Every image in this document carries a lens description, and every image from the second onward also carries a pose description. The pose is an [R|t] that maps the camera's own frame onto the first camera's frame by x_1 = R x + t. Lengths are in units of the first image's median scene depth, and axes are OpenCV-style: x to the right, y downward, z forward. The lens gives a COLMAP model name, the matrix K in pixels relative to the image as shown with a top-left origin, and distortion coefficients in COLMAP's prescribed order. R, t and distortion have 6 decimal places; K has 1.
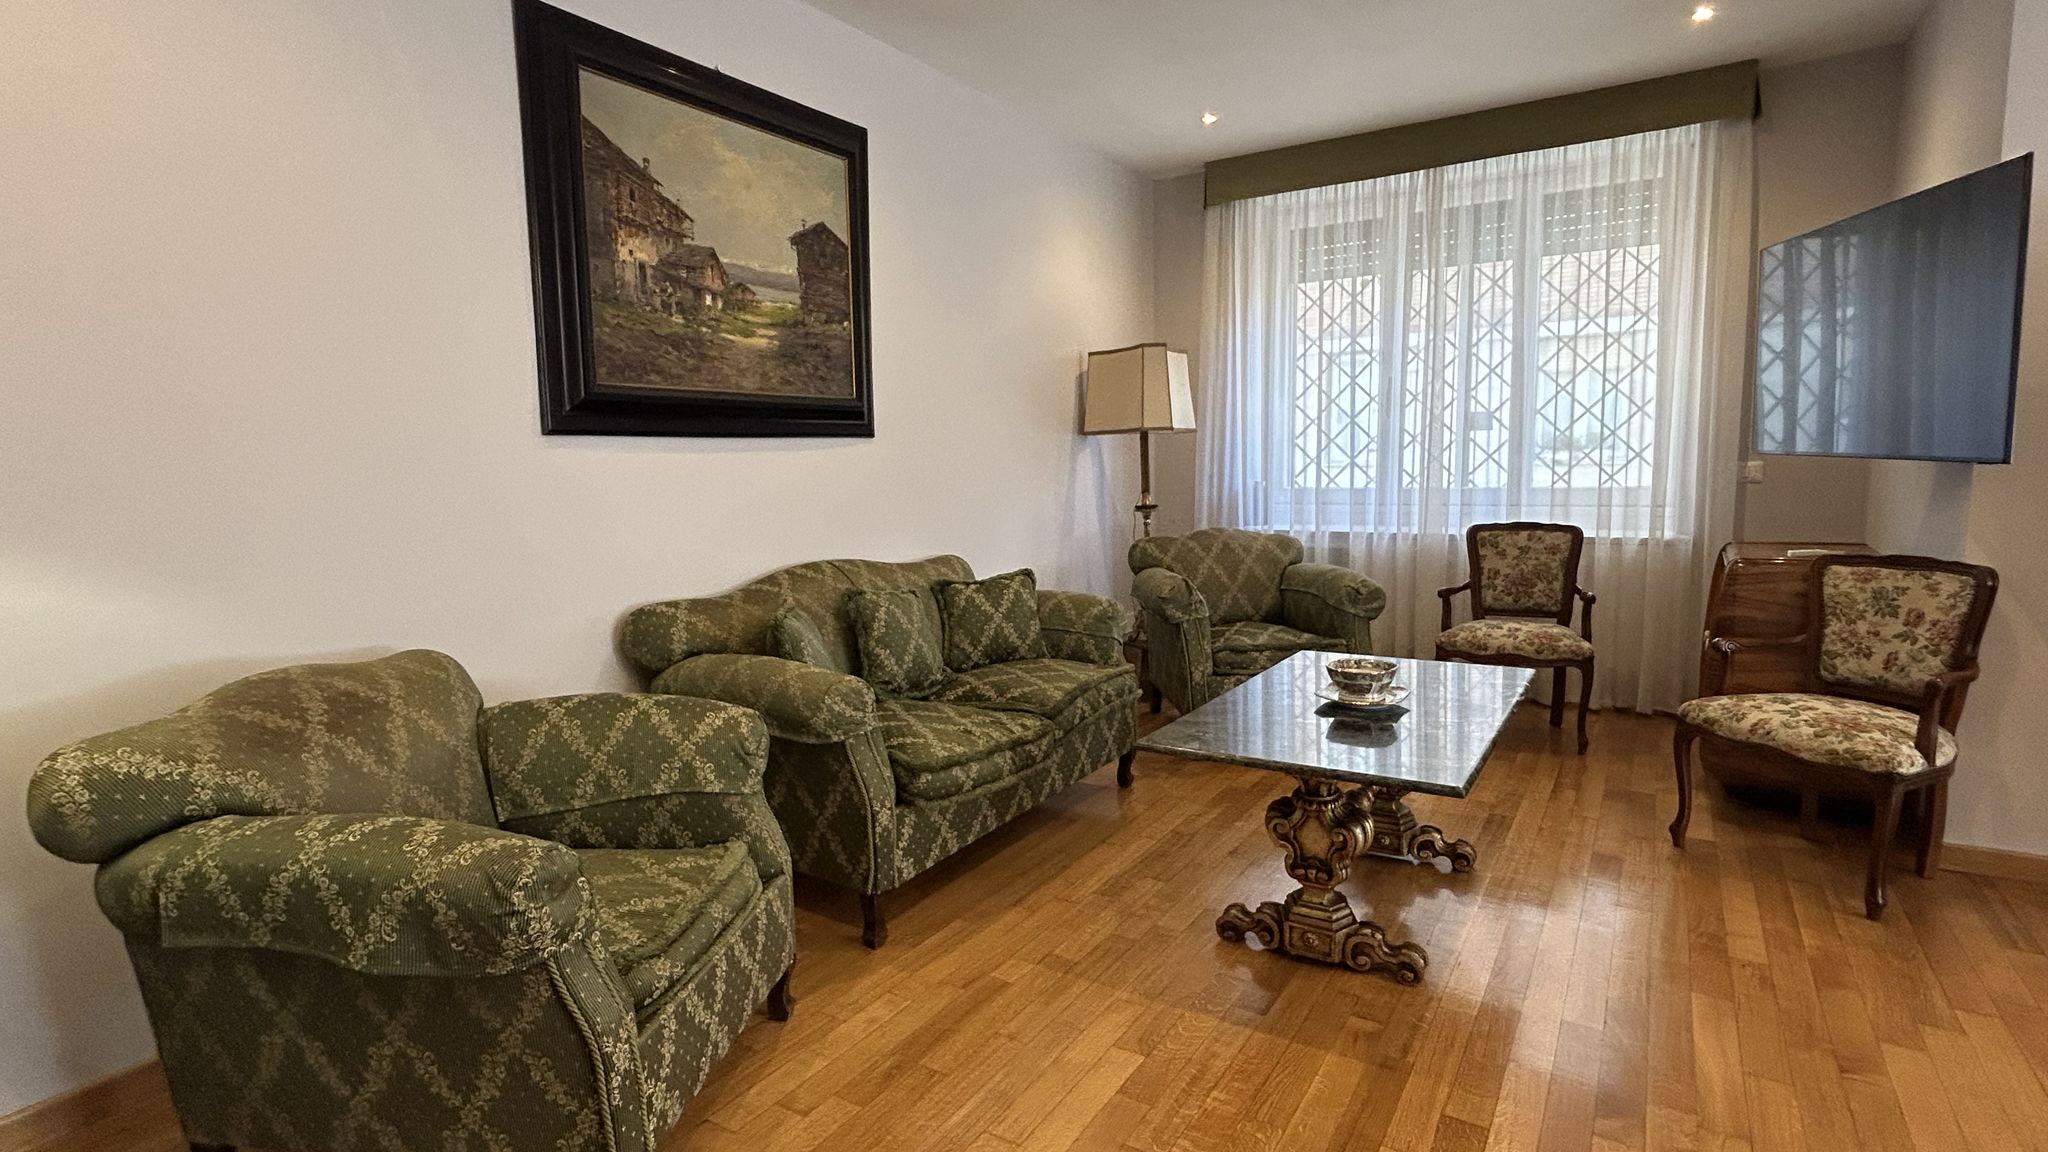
lens RADIAL K [[999.5, 0, 1025.7], [0, 999.5, 572.4], [0, 0, 1]] dist [-0.001474, -0.001027]
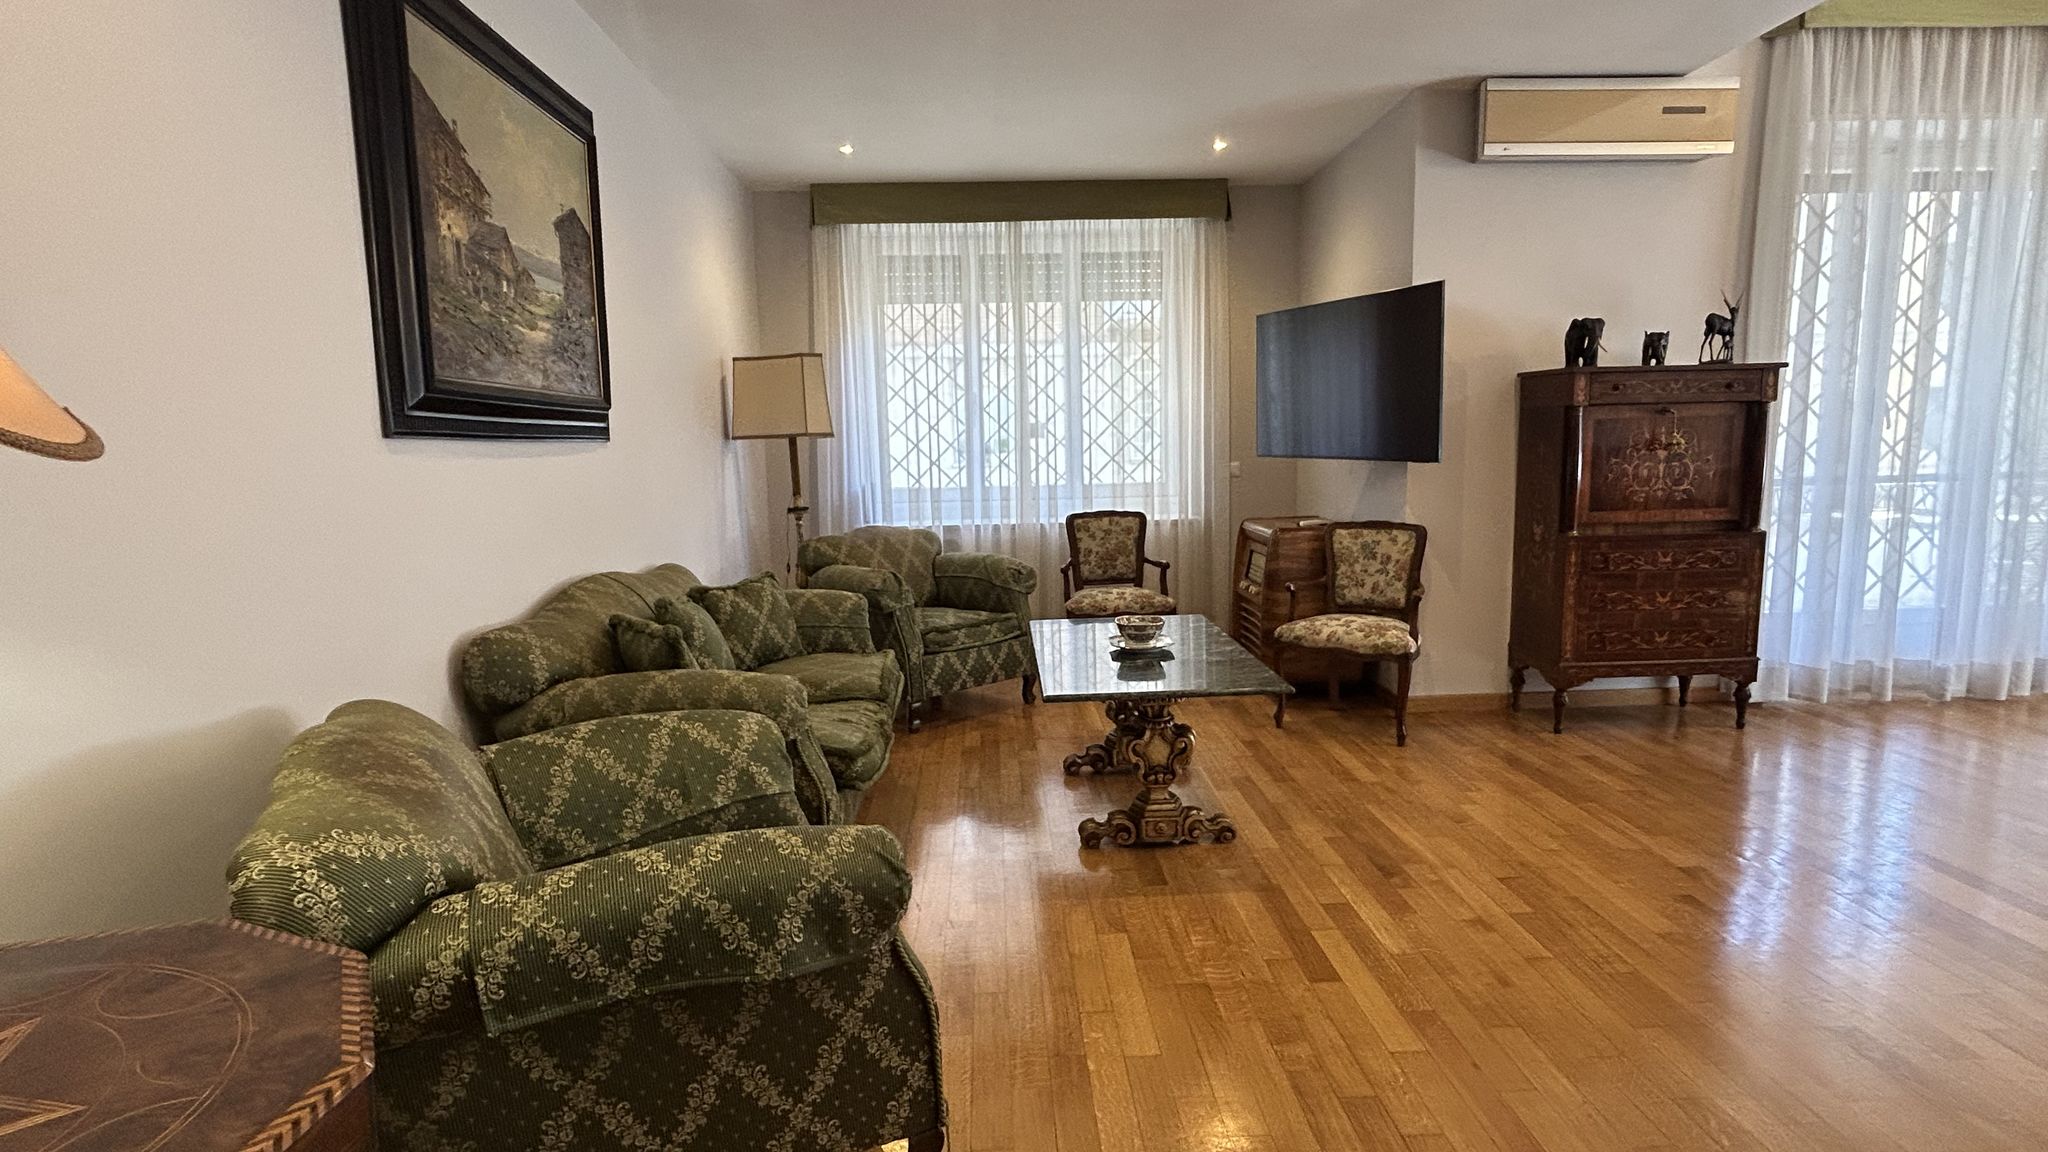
lens RADIAL K [[999.5, 0, 1029.4], [0, 999.5, 573.5], [0, 0, 1]] dist [-0.001474, -0.001027]
pose [[0.818312, -0.069037, 0.570613, -0.471059], [0.070346, 0.997327, 0.019783, -0.003004], [-0.570453, 0.023952, 0.820981, 0.011983]]
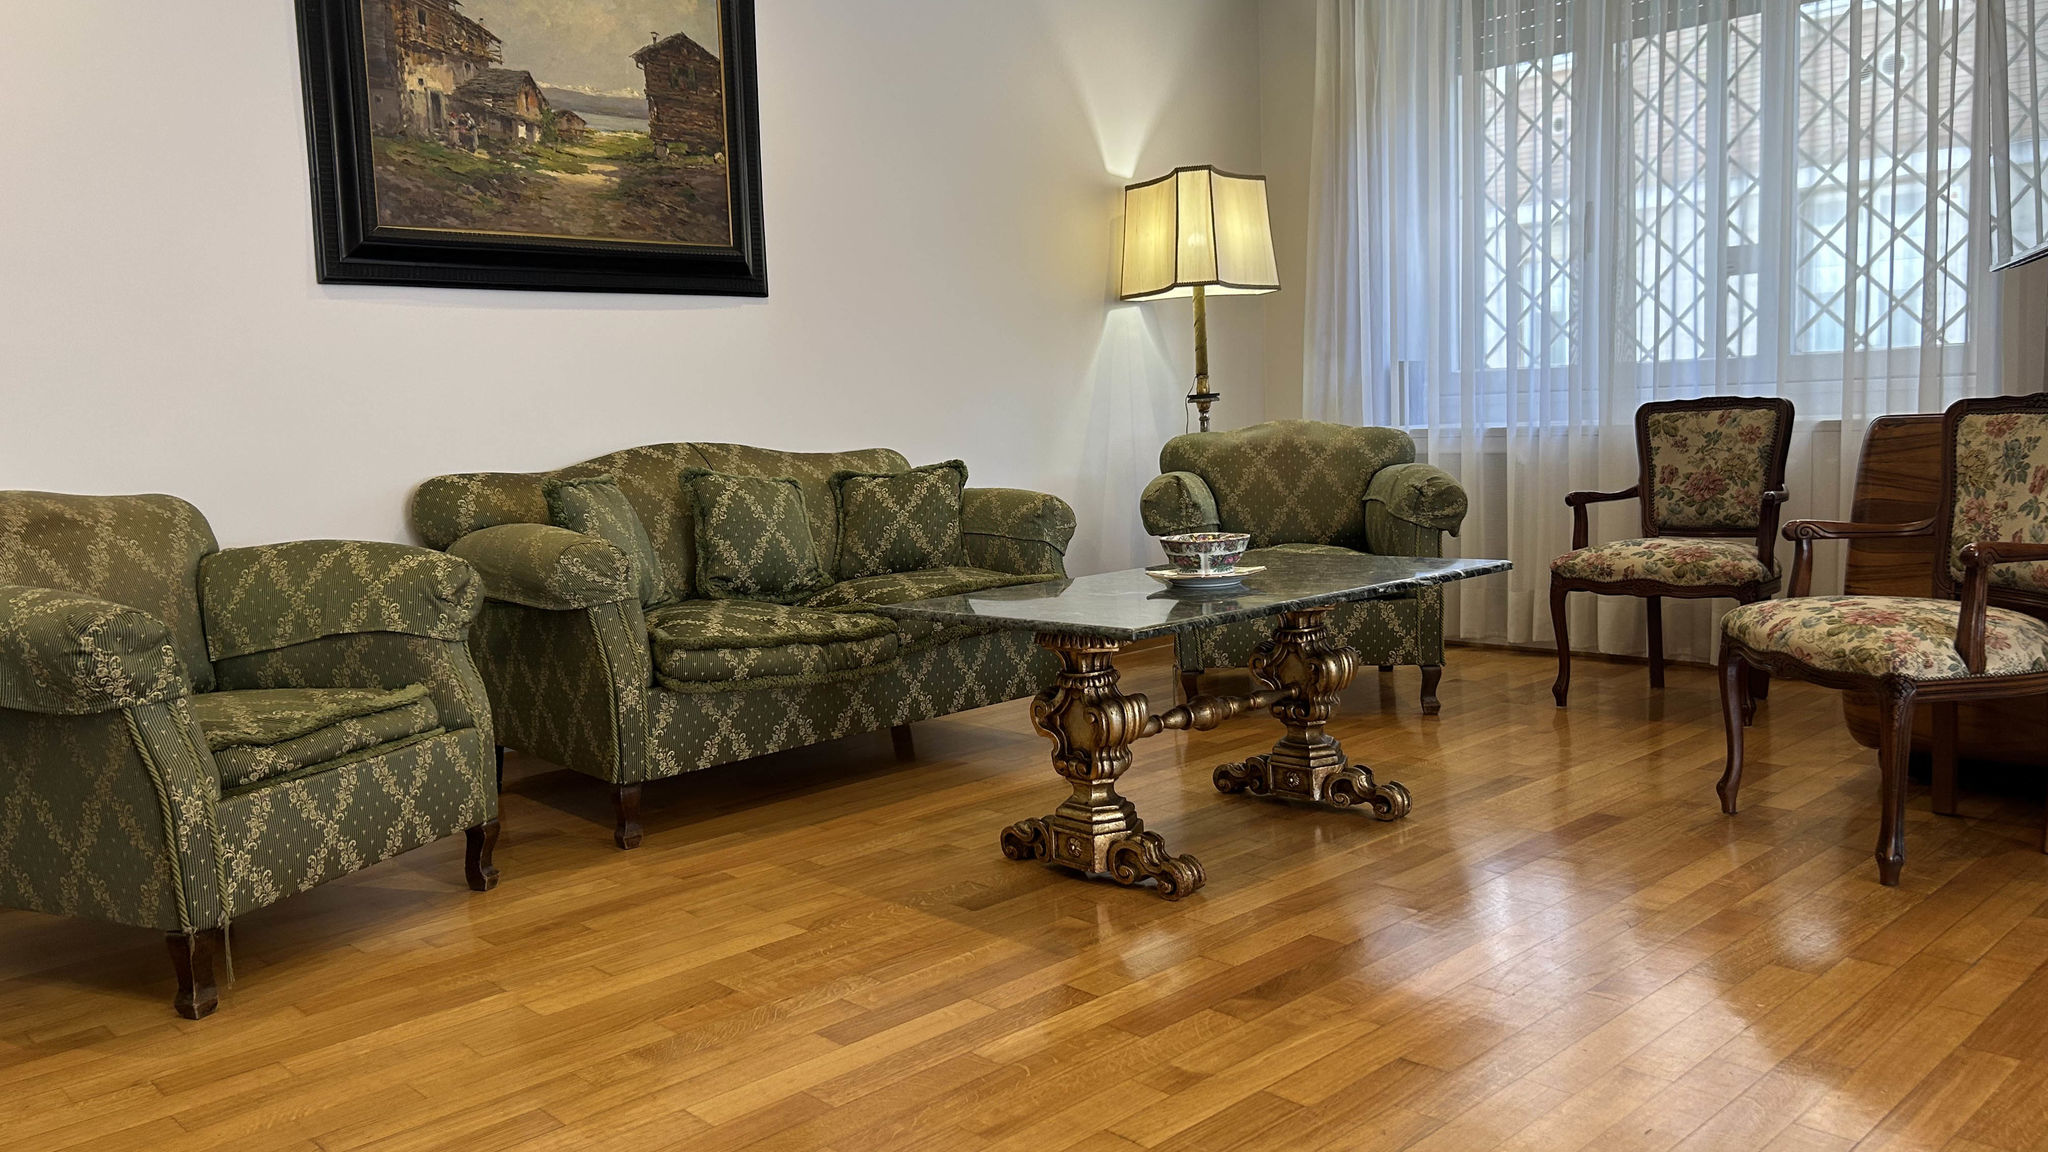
lens RADIAL K [[1559.0, 0, 1020.9], [0, 1559.0, 570.6], [0, 0, 1]] dist [0.033687, -0.029060]
pose [[0.969981, 0.007509, -0.243065, 0.449936], [-0.009263, 0.999939, -0.006074, 0.117080], [0.243004, 0.008143, 0.969991, -0.222056]]
